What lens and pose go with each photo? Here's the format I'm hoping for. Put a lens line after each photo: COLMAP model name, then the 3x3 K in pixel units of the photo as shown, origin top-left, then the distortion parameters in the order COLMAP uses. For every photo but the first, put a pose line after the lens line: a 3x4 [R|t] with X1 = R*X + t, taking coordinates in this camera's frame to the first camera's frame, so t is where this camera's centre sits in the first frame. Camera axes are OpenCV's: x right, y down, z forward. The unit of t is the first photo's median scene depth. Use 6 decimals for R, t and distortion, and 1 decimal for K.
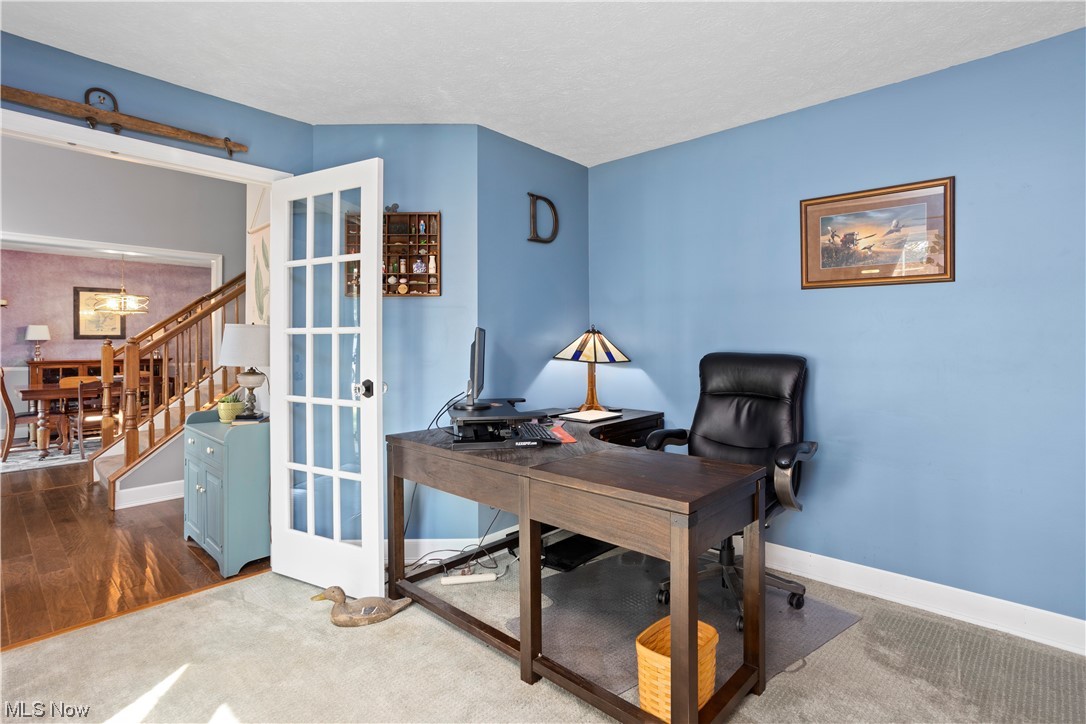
lens RADIAL K [[525.7, 0, 547.5], [0, 525.7, 353.9], [0, 0, 1]] dist [-0.005522, 0.004800]
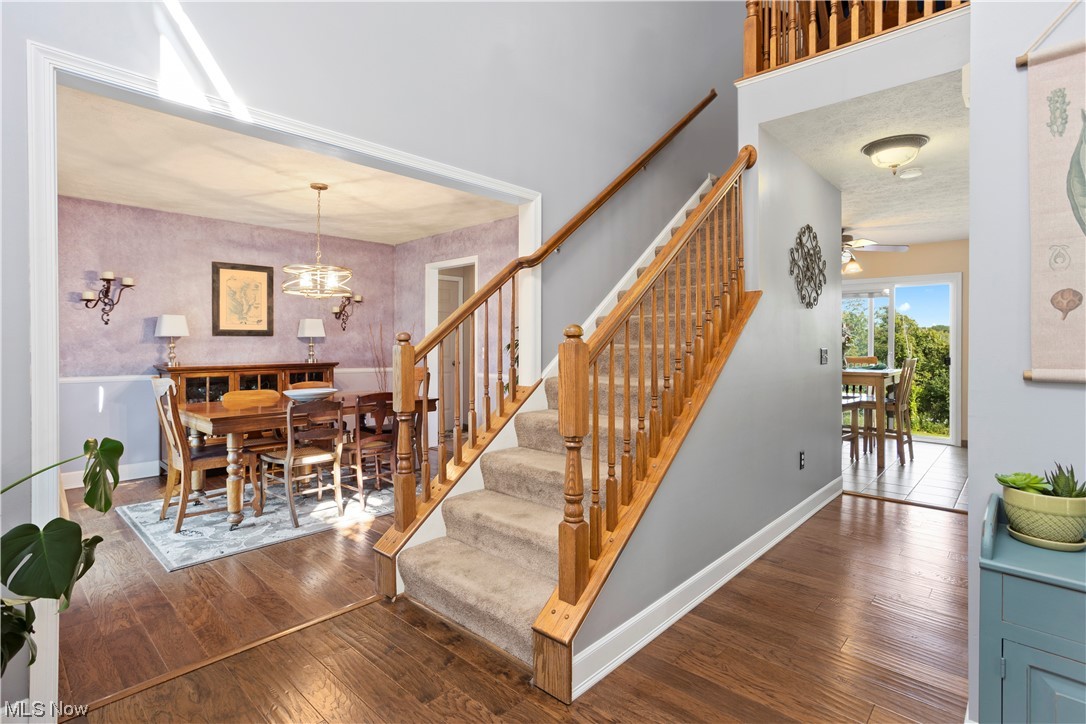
lens RADIAL K [[525.7, 0, 537.9], [0, 525.7, 356.8], [0, 0, 1]] dist [-0.005522, 0.004800]
pose [[0.999952, 0.003194, -0.009290, -0.473088], [-0.003150, 0.999984, 0.004648, -0.004001], [0.009305, -0.004619, 0.999946, 0.304201]]
